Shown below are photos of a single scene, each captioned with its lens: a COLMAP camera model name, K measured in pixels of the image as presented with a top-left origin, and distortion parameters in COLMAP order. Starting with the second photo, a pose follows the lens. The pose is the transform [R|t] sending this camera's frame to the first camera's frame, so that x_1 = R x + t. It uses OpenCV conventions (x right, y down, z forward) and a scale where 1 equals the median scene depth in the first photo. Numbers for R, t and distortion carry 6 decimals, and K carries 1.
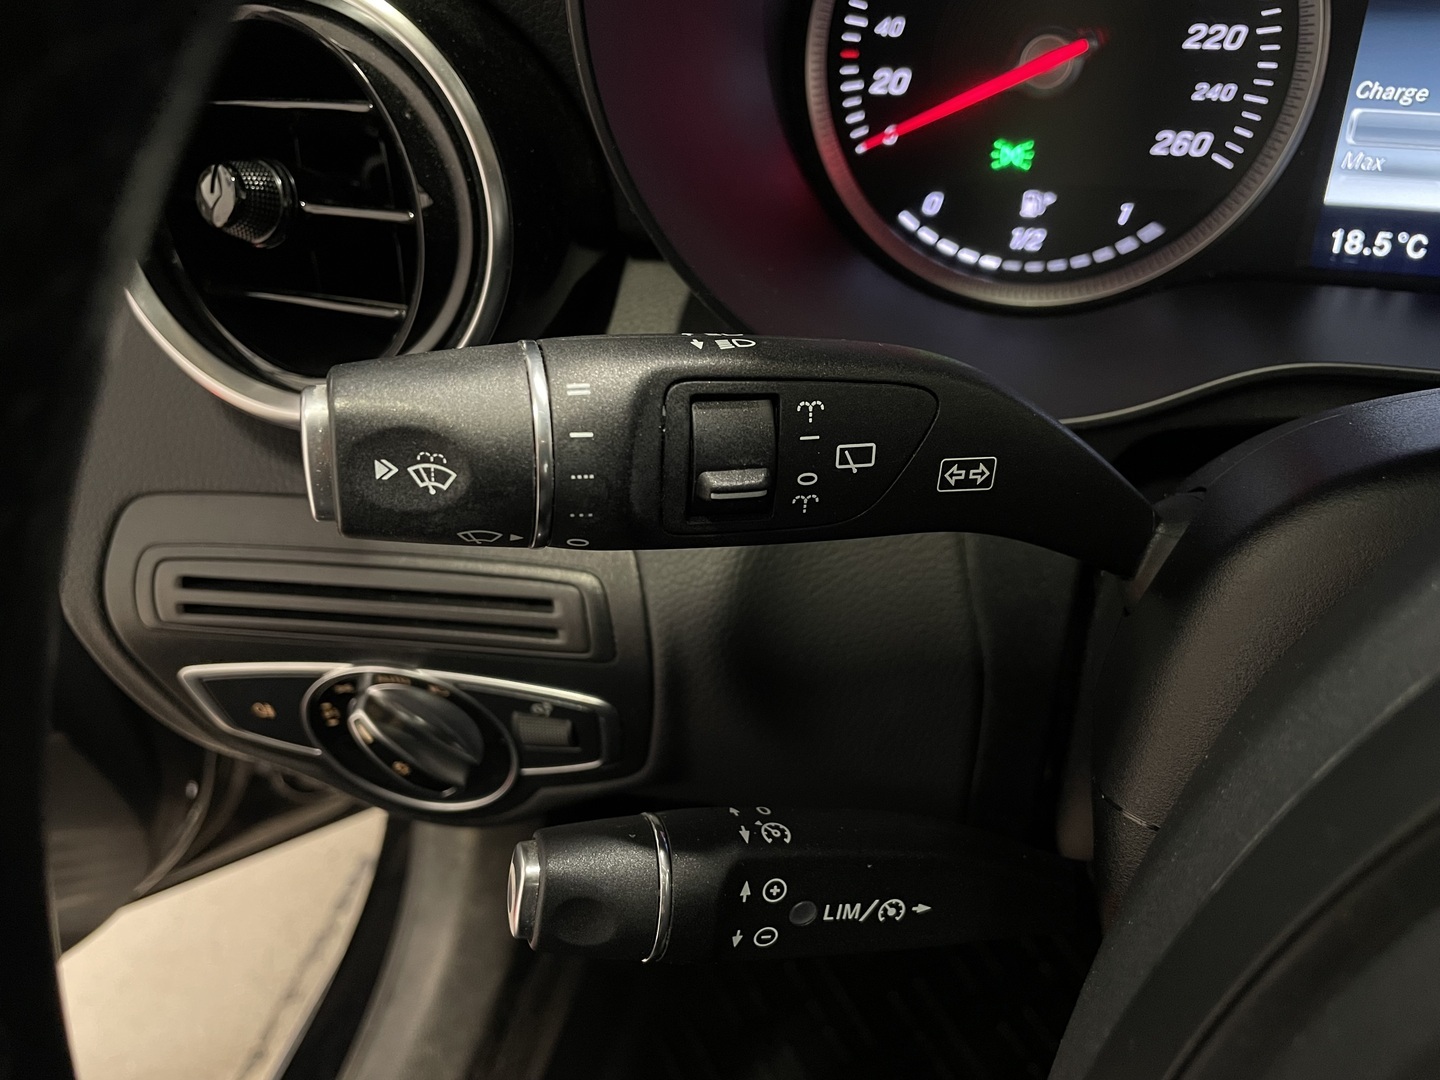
lens RADIAL K [[1133.9, 0, 720.0], [0, 1133.9, 540.0], [0, 0, 1]] dist [0.054075, -0.097134]
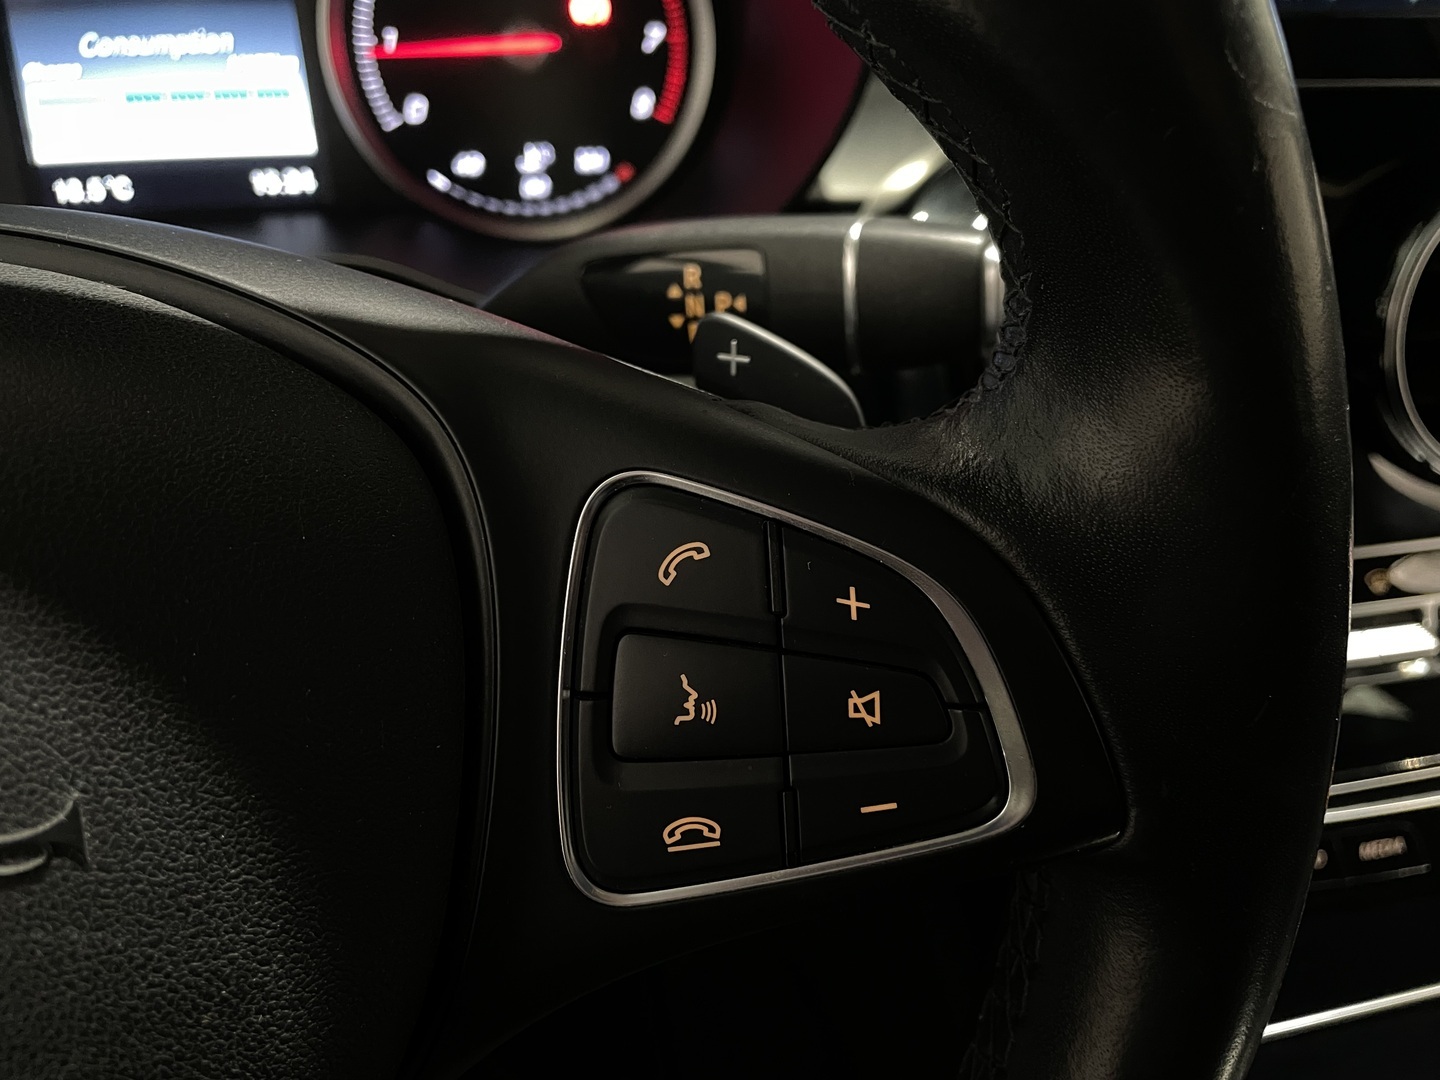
lens RADIAL K [[1133.9, 0, 720.0], [0, 1133.9, 540.0], [0, 0, 1]] dist [0.054075, -0.097134]
pose [[0.885183, -0.212686, 0.413782, 0.583657], [0.224404, 0.974276, 0.020726, 0.250367], [-0.407546, 0.074508, 0.910140, -0.410775]]
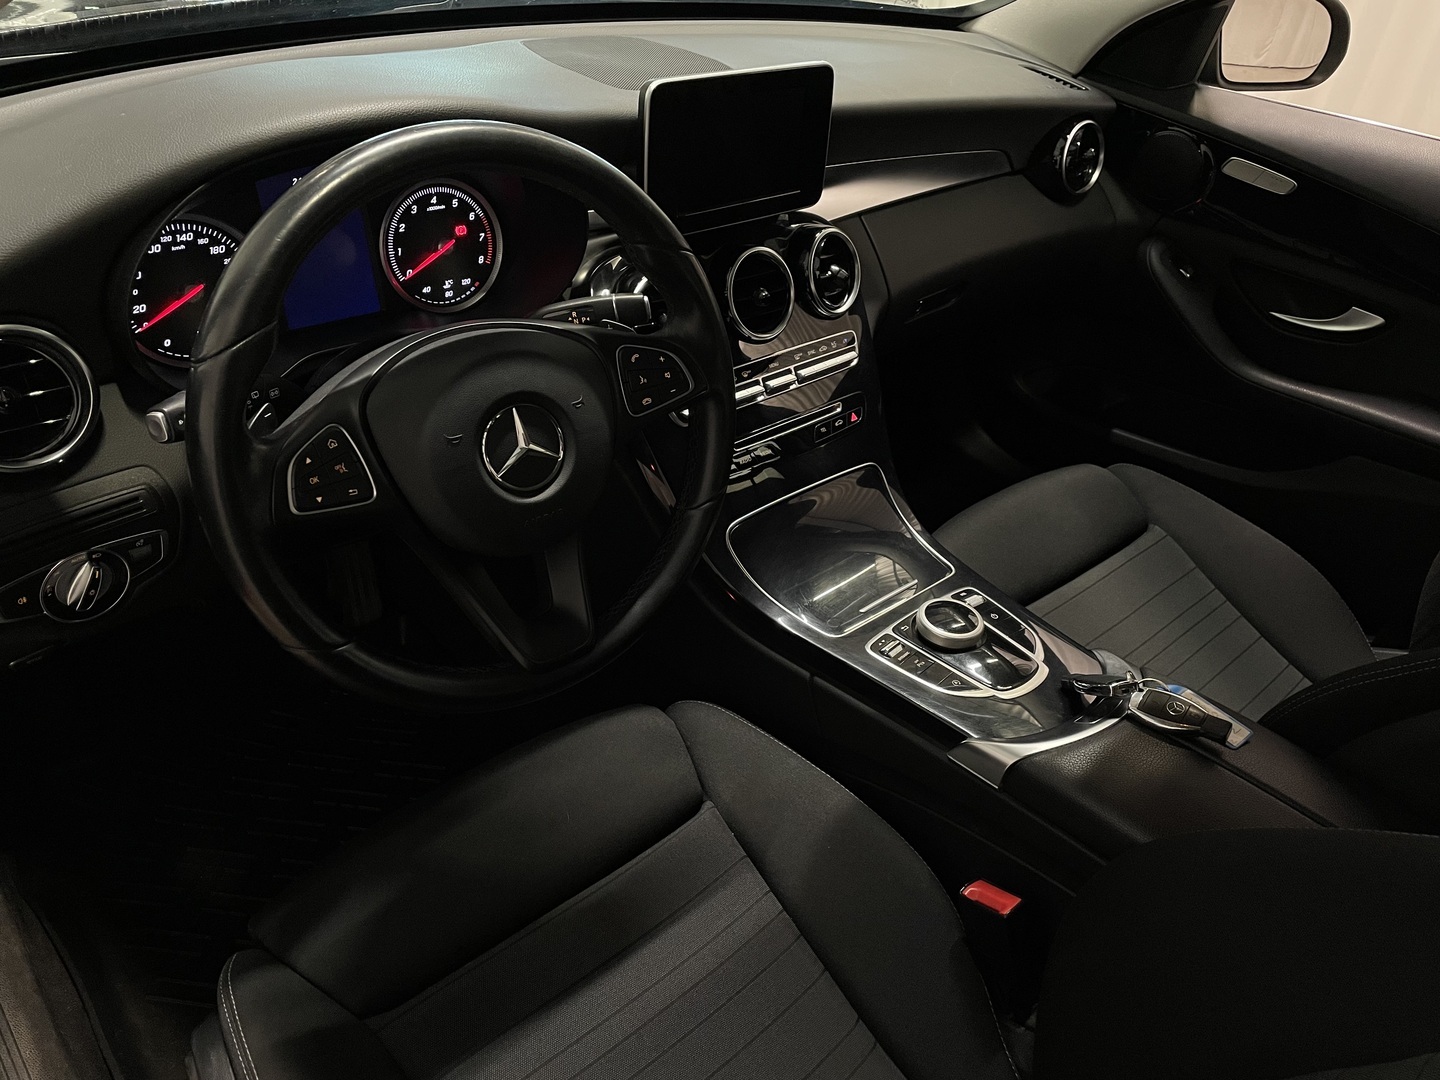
lens RADIAL K [[1111.7, 0, 737.1], [0, 1111.7, 511.2], [0, 0, 1]] dist [0.082134, -0.102812]
pose [[0.523056, -0.381681, 0.762058, -1.537824], [0.425441, 0.891684, 0.154594, 0.287846], [-0.738520, 0.243349, 0.628784, -1.948172]]
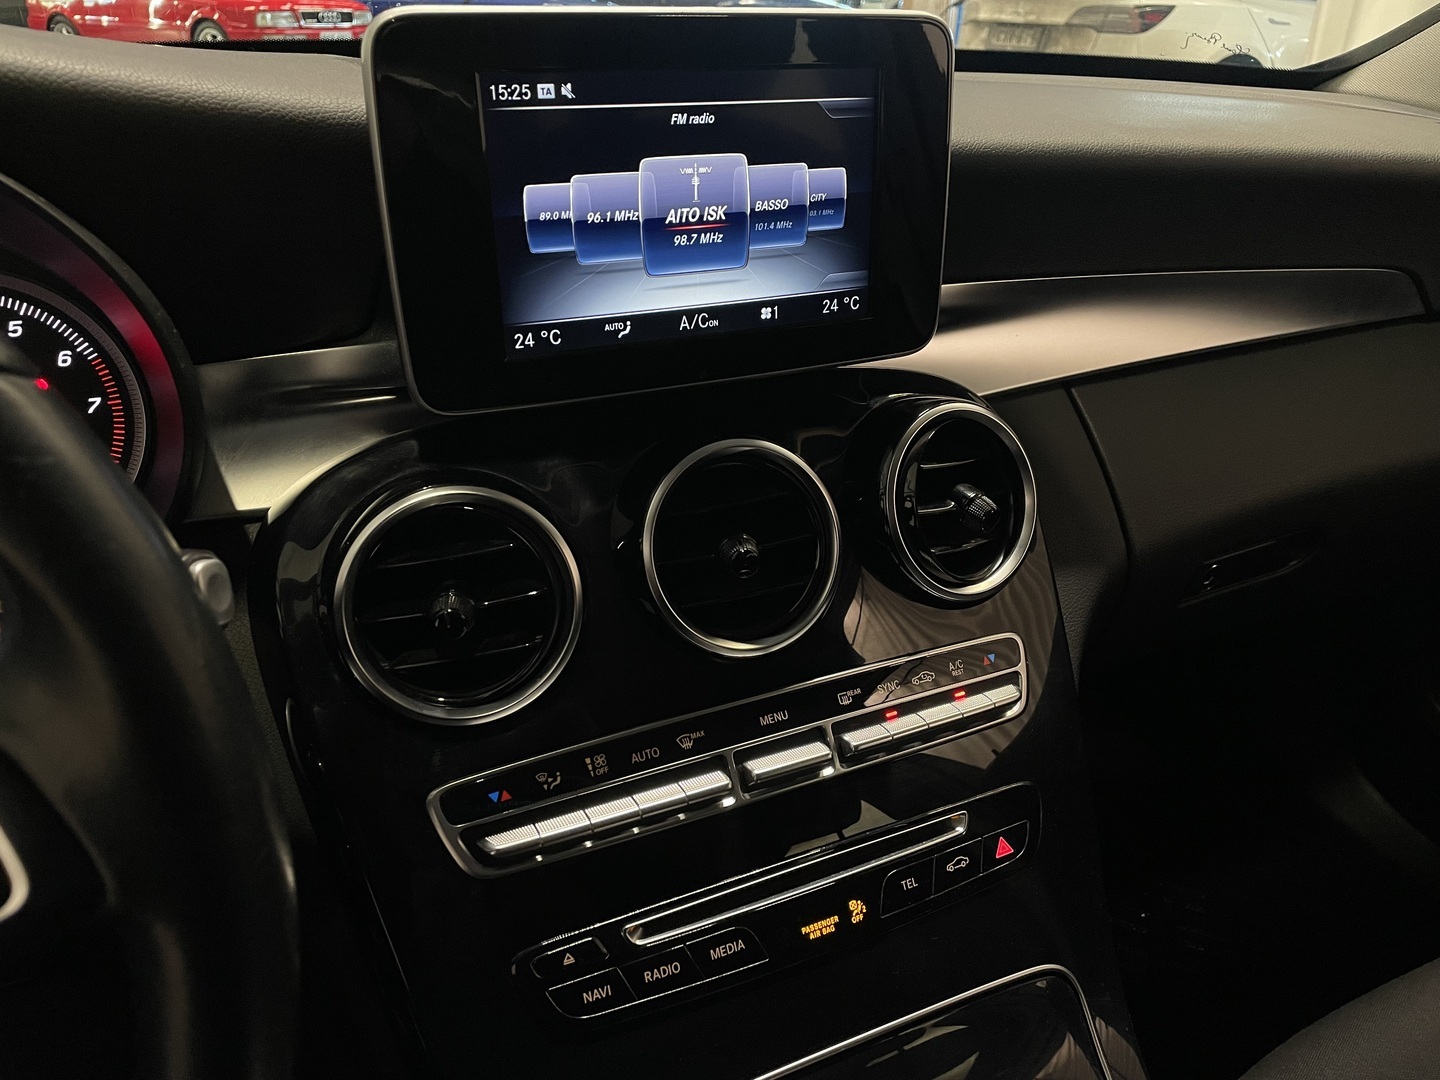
lens RADIAL K [[1096.1, 0, 720.0], [0, 1096.1, 540.0], [0, 0, 1]] dist [0.103620, -0.147937]
pose [[0.757970, -0.223196, 0.612914, 0.834437], [0.371562, 0.920027, -0.124465, 0.426711], [-0.536118, 0.322076, 0.780285, -0.936634]]
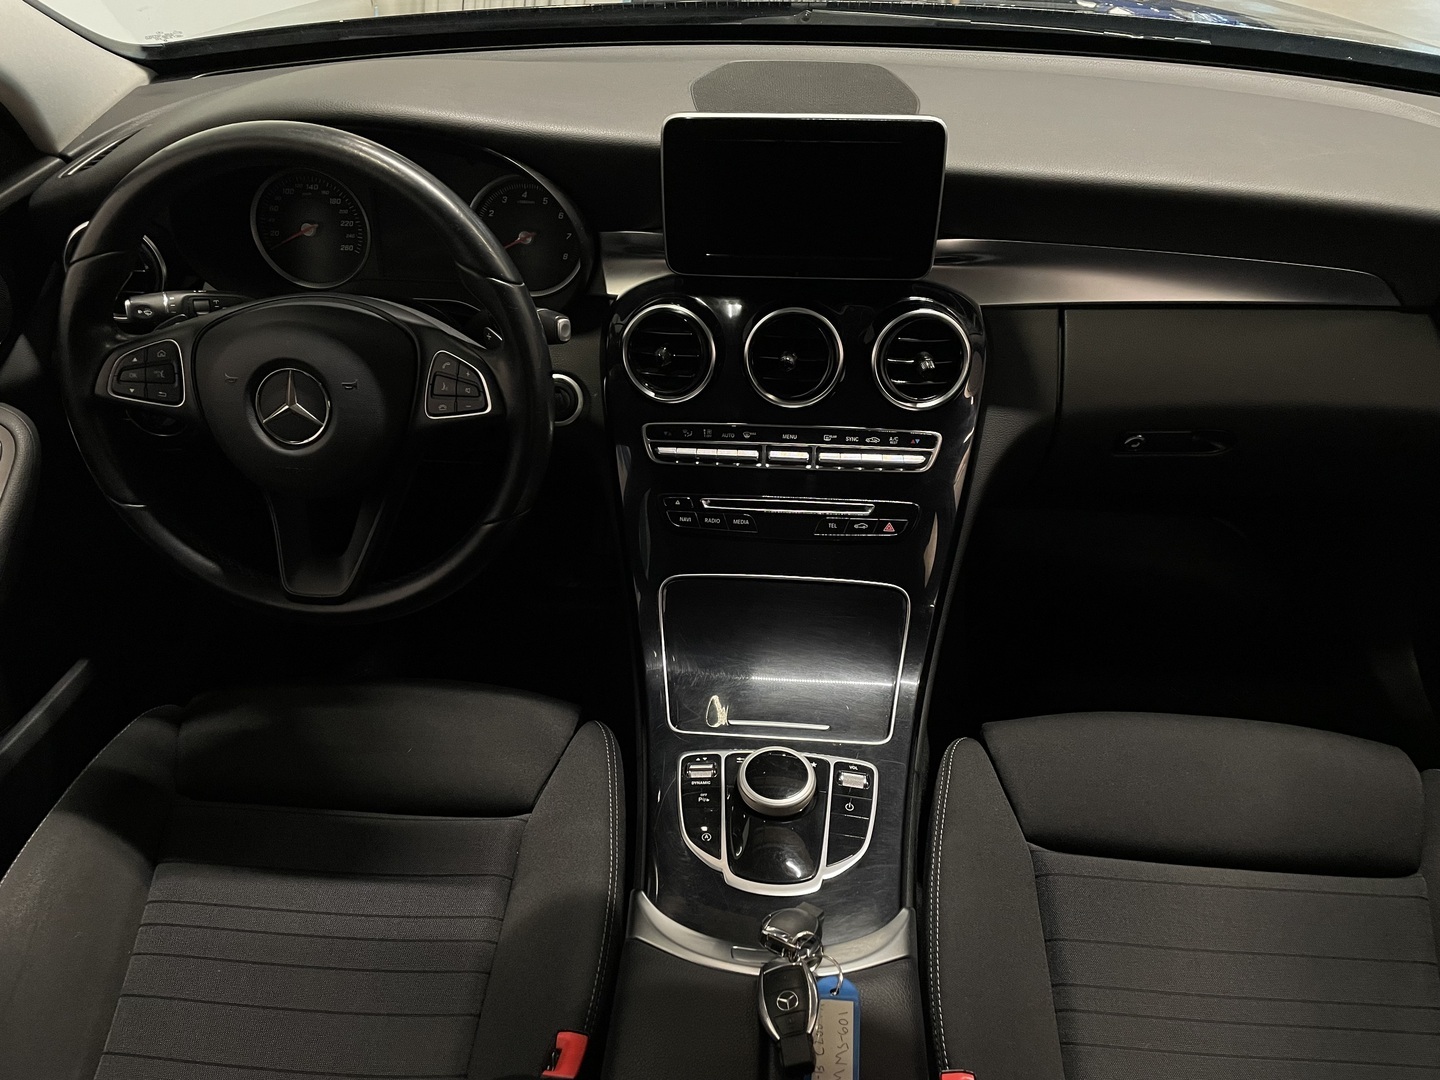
lens RADIAL K [[1098.0, 0, 726.5], [0, 1098.0, 511.2], [0, 0, 1]] dist [0.057987, -0.054606]
pose [[0.980719, -0.073882, 0.180917, 0.957004], [0.080506, 0.996316, -0.029537, 0.835001], [-0.178068, 0.043533, 0.983055, -3.151915]]
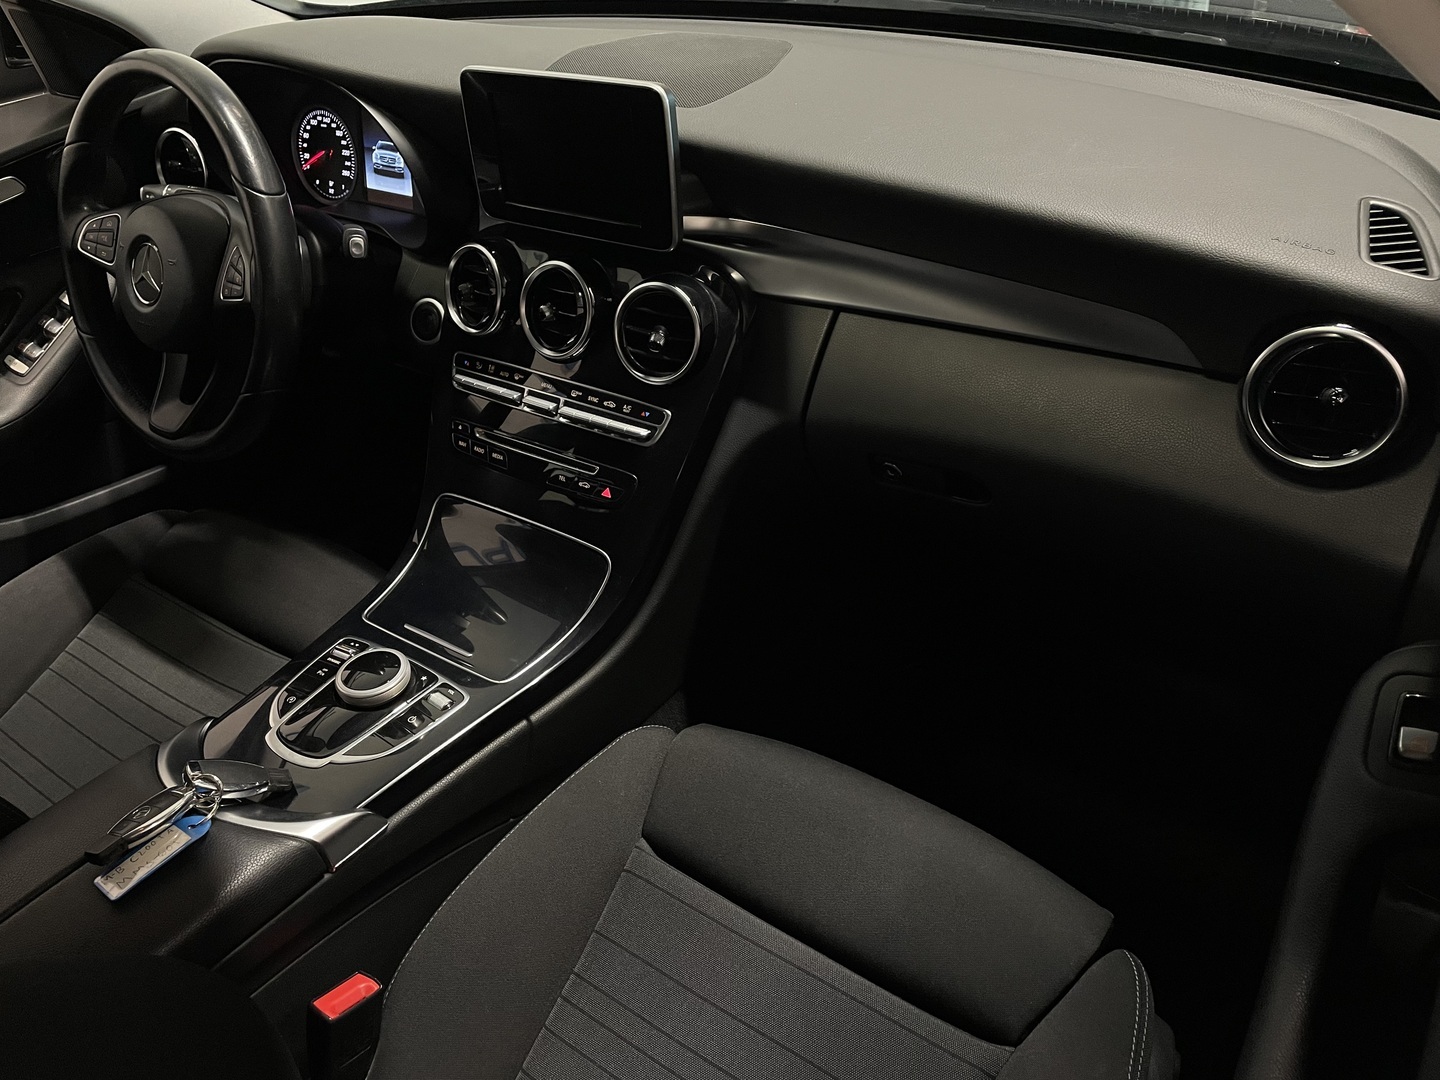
lens RADIAL K [[1098.0, 0, 726.5], [0, 1098.0, 511.2], [0, 0, 1]] dist [0.057987, -0.054606]
pose [[0.942810, 0.169722, -0.286887, 3.595220], [-0.180952, 0.983408, -0.012887, 0.860982], [0.279940, 0.064063, 0.957878, -3.061660]]
